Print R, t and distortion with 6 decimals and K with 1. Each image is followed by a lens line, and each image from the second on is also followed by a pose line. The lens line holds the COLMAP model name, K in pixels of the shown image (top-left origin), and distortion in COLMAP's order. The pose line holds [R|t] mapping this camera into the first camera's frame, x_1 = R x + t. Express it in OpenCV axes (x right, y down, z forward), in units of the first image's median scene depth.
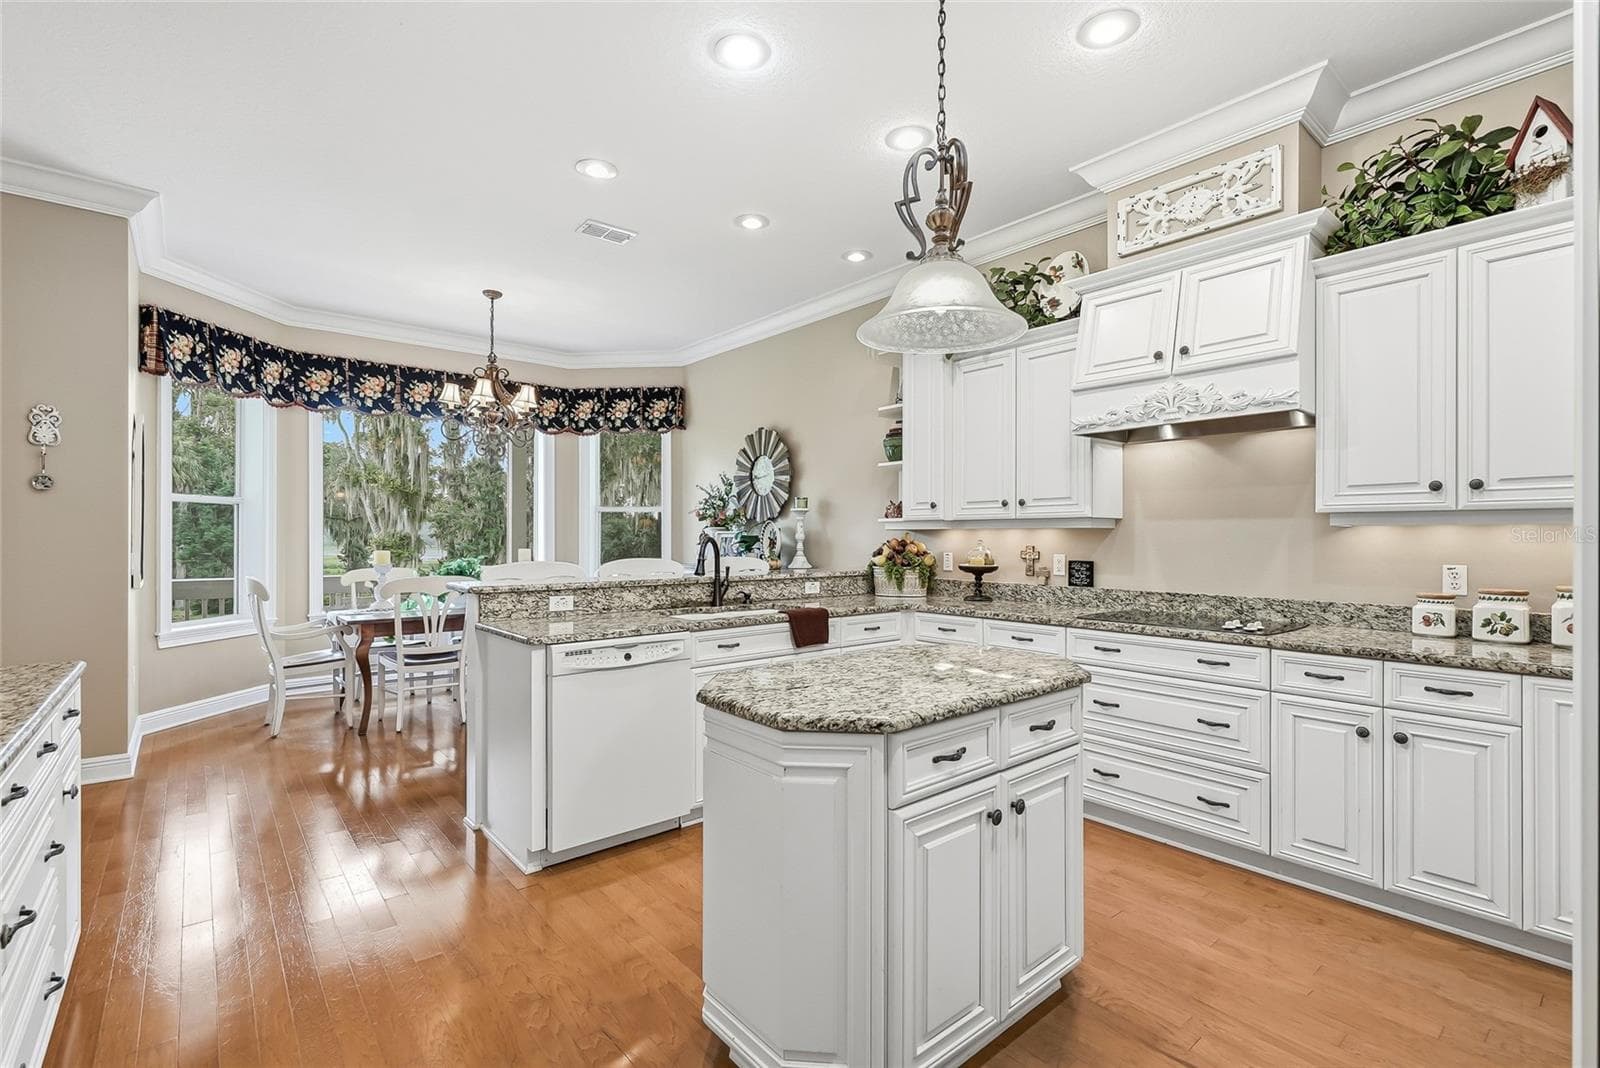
lens RADIAL K [[721.1, 0, 805.1], [0, 721.1, 536.2], [0, 0, 1]] dist [0.000208, -0.001027]
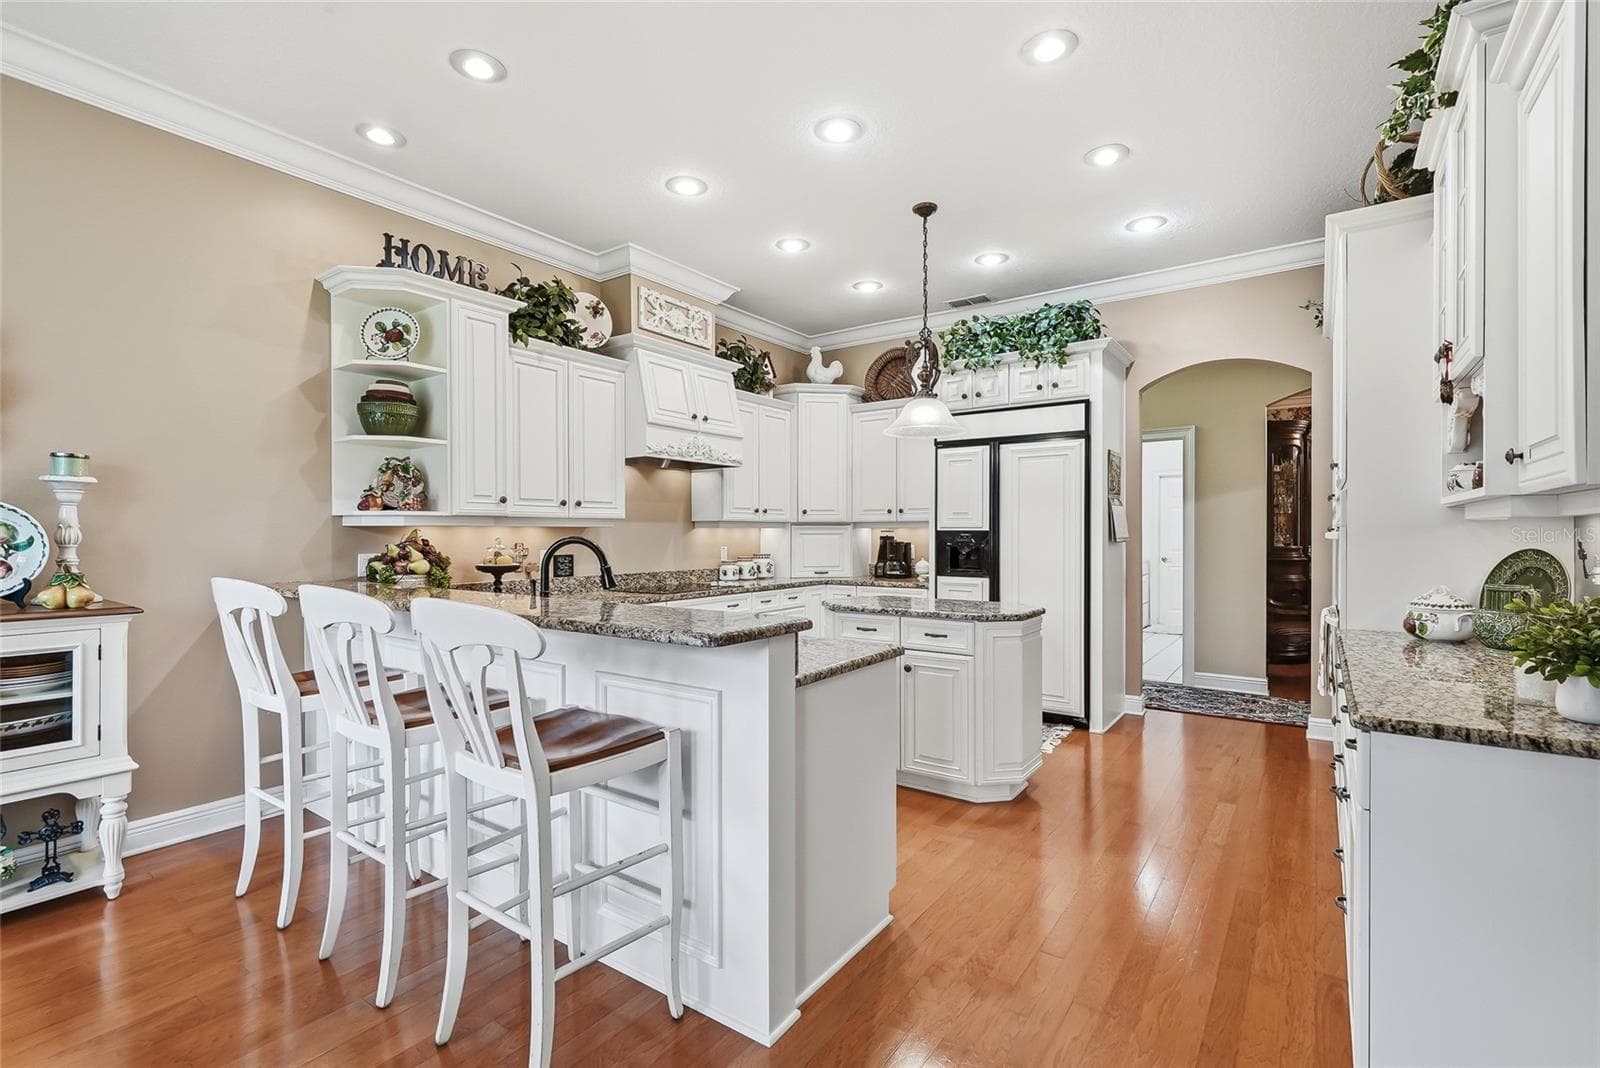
lens RADIAL K [[721.1, 0, 805.1], [0, 721.1, 536.2], [0, 0, 1]] dist [0.000208, -0.001027]
pose [[-0.249129, -0.006325, 0.968450, -0.616503], [0.000185, 0.999978, 0.006579, -0.002399], [-0.968470, 0.001818, -0.249122, 0.669357]]
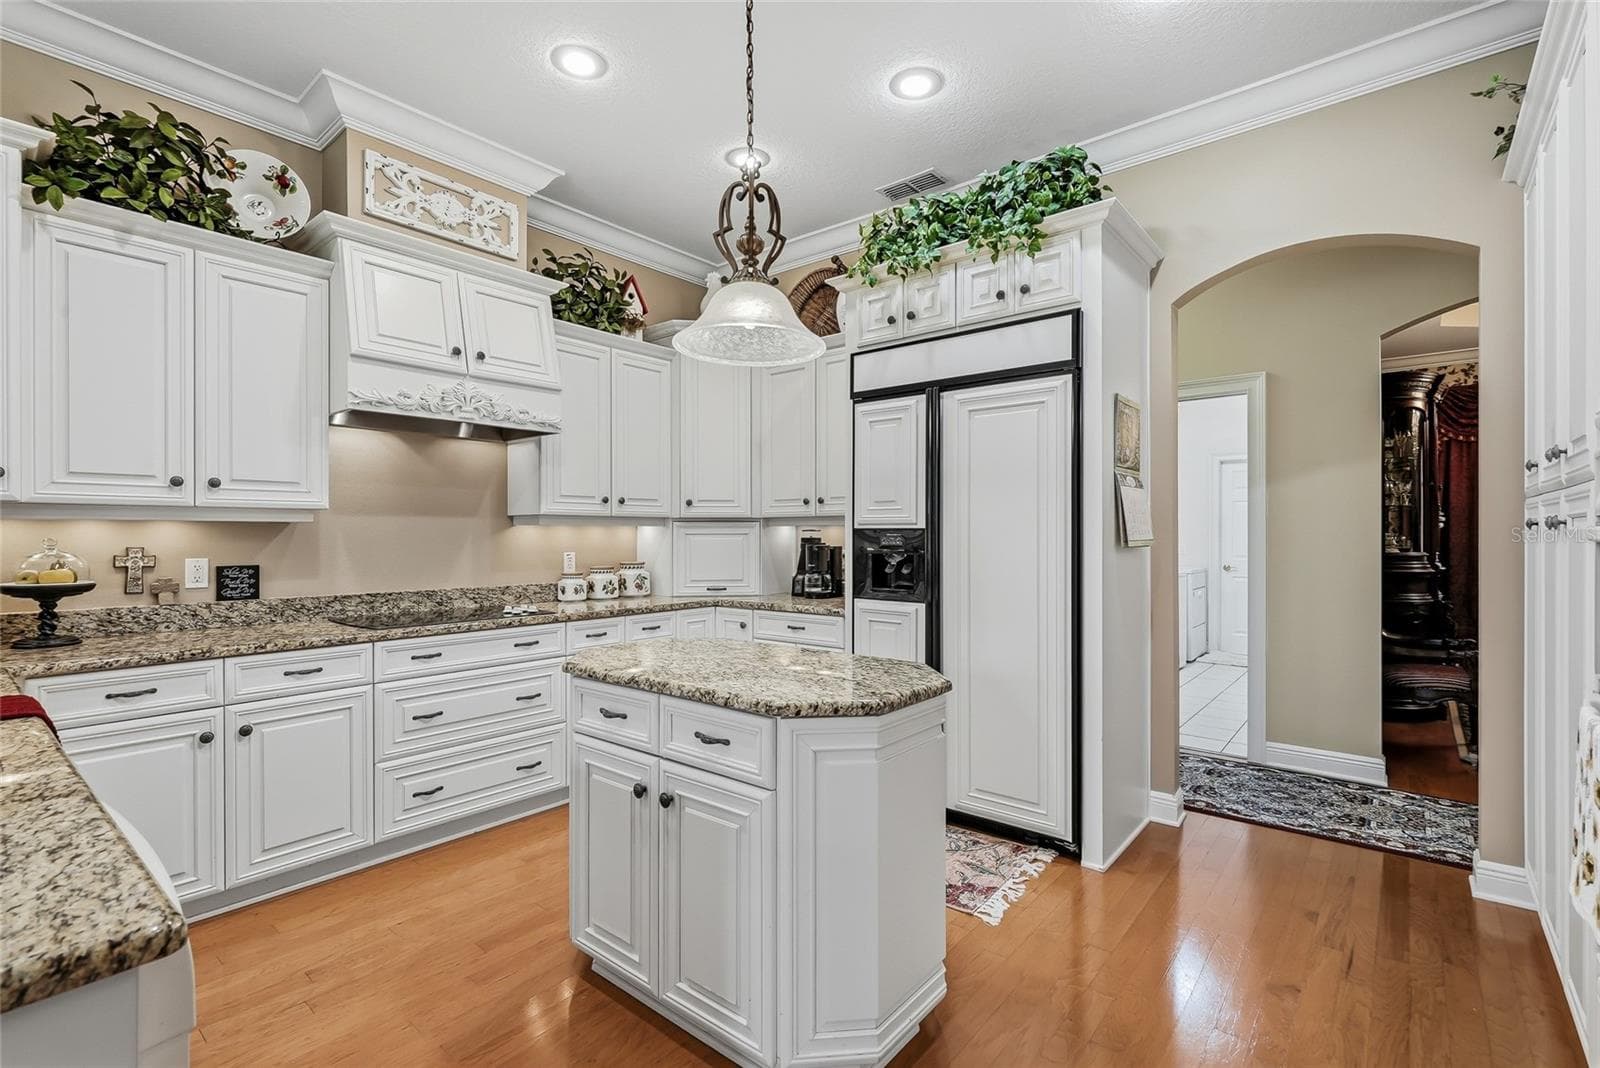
lens RADIAL K [[731.0, 0, 803.5], [0, 731.0, 533.9], [0, 0, 1]] dist [0.000934, -0.000753]
pose [[-0.178797, -0.000378, 0.983886, -0.341804], [0.000060, 1.000000, 0.000395, 0.000806], [-0.983886, 0.000130, -0.178797, 0.410883]]
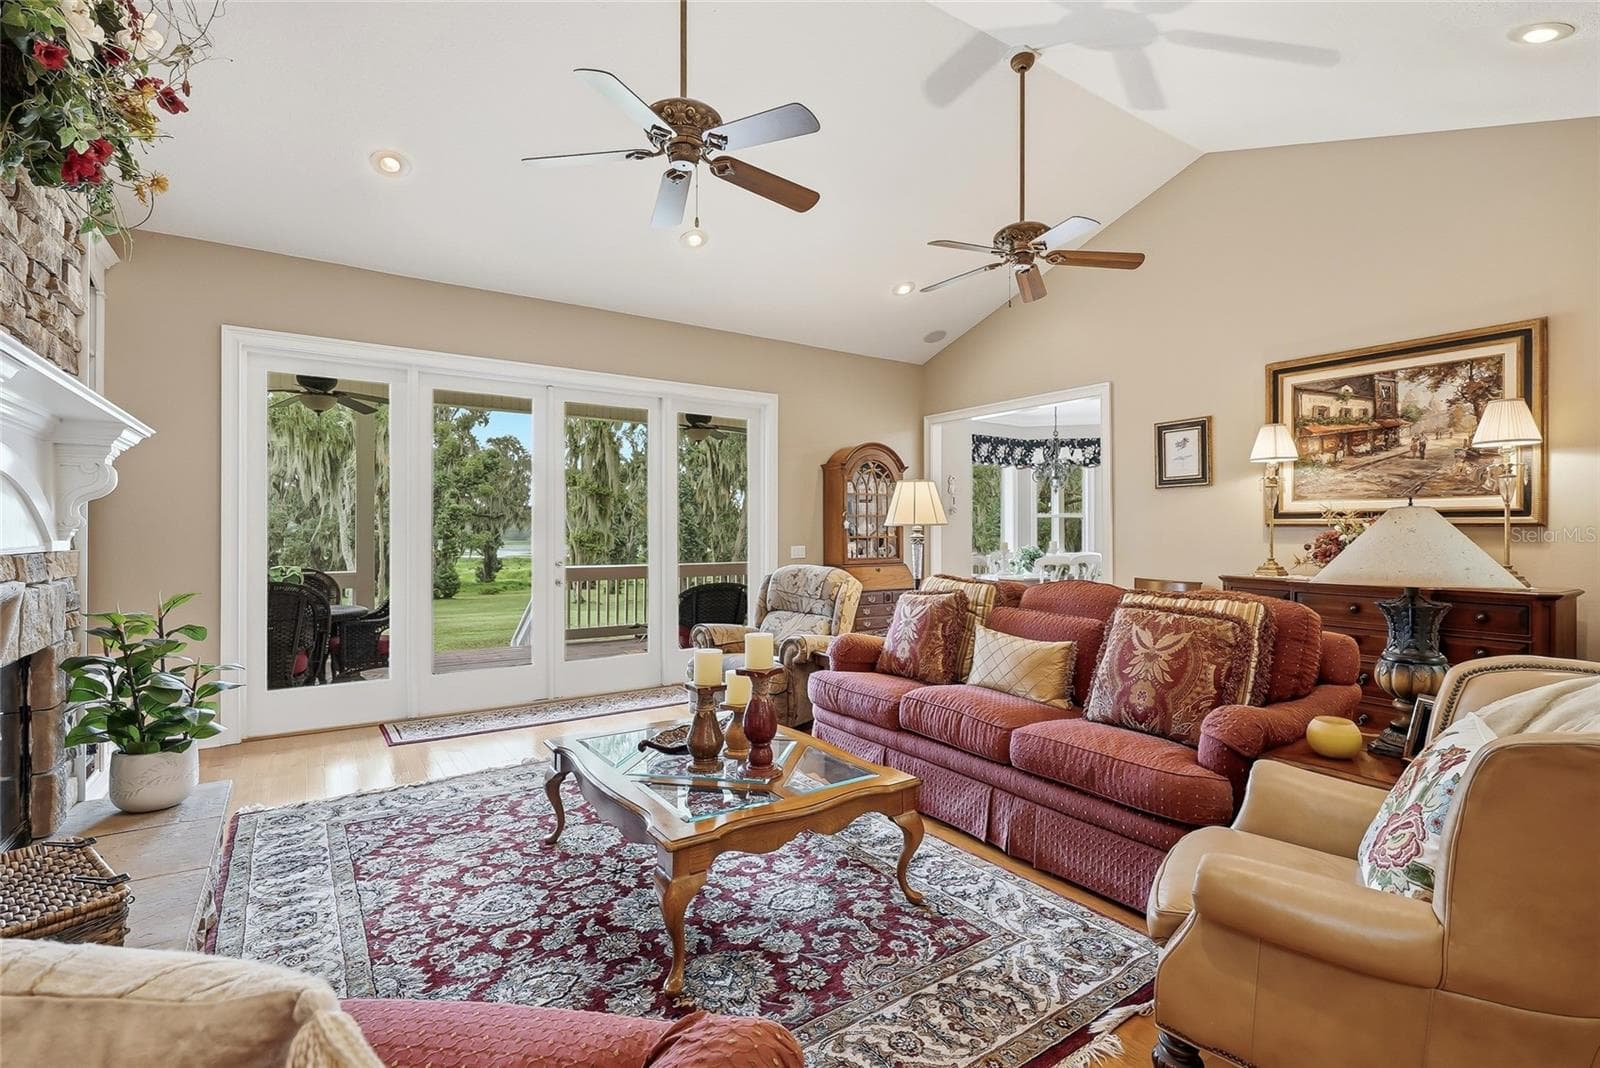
lens RADIAL K [[731.0, 0, 803.5], [0, 731.0, 533.9], [0, 0, 1]] dist [0.000934, -0.000753]
pose [[0.994557, -0.001680, -0.104182, -0.859772], [0.002055, 0.999992, 0.003489, -0.008132], [0.104176, -0.003684, 0.994552, -0.846331]]
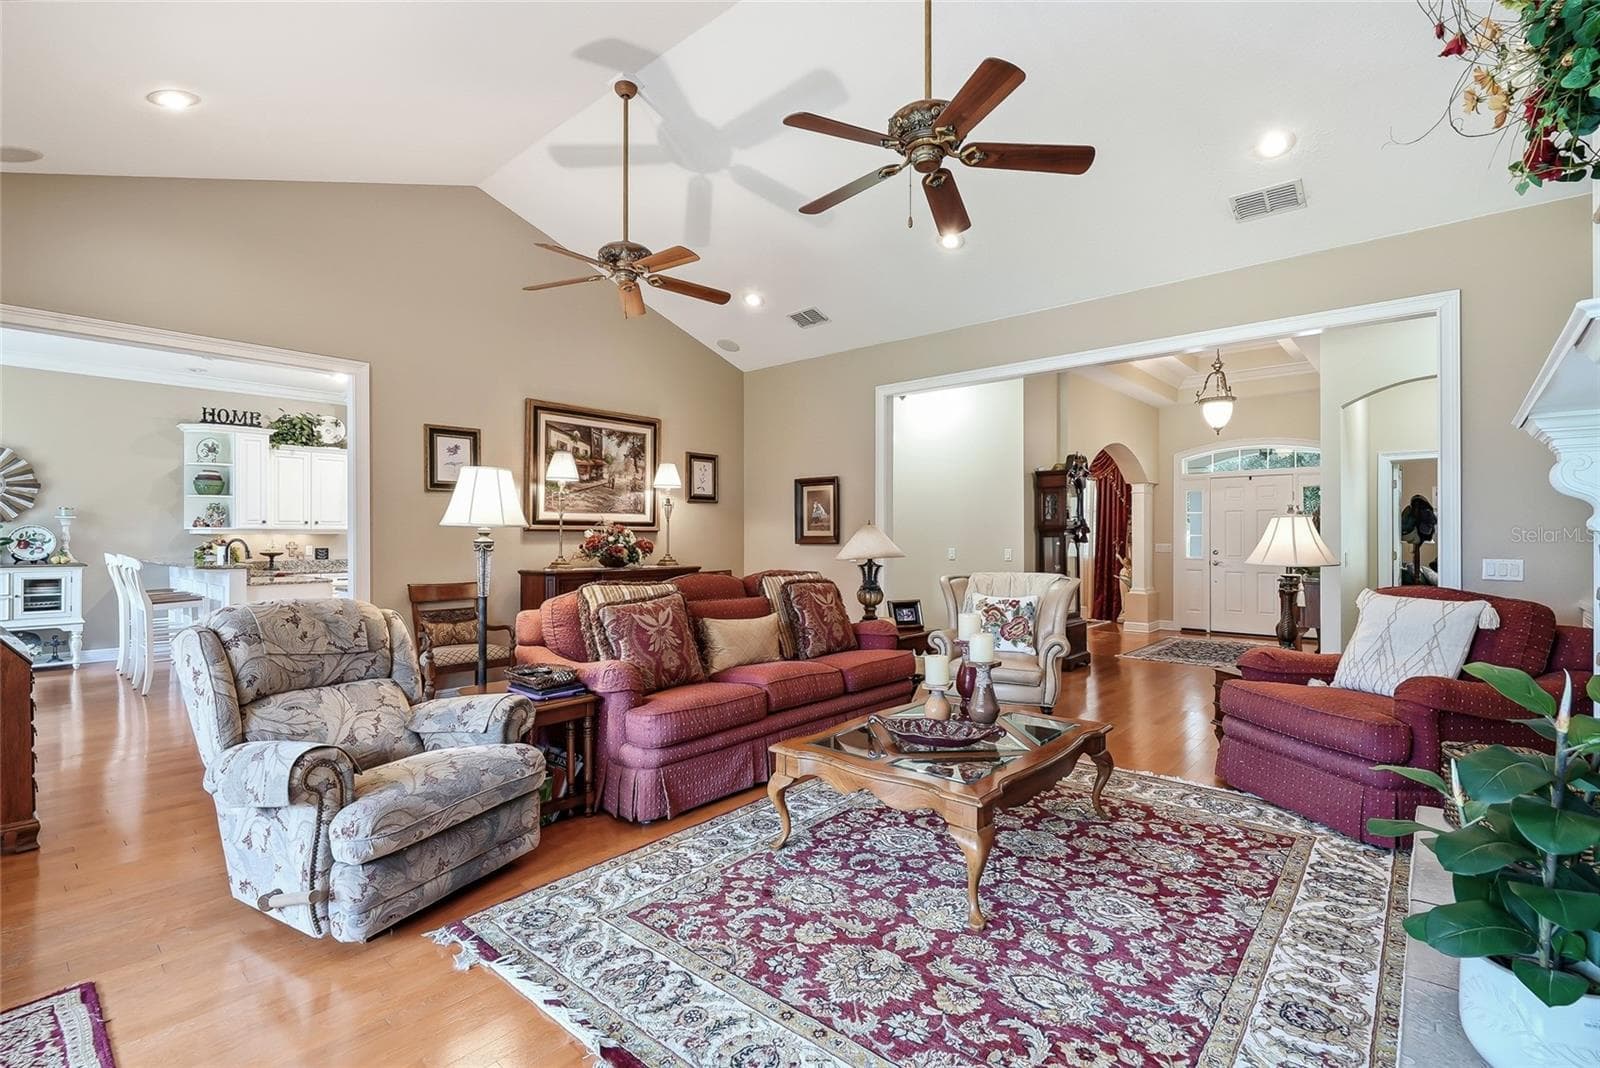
lens RADIAL K [[727.5, 0, 800.0], [0, 727.5, 534.0], [0, 0, 1]] dist [0.002984, -0.000248]
pose [[-0.143198, 0.000349, 0.989694, -1.549408], [-0.001248, 0.999999, -0.000533, -0.008244], [-0.989693, -0.001312, -0.143198, -0.121302]]
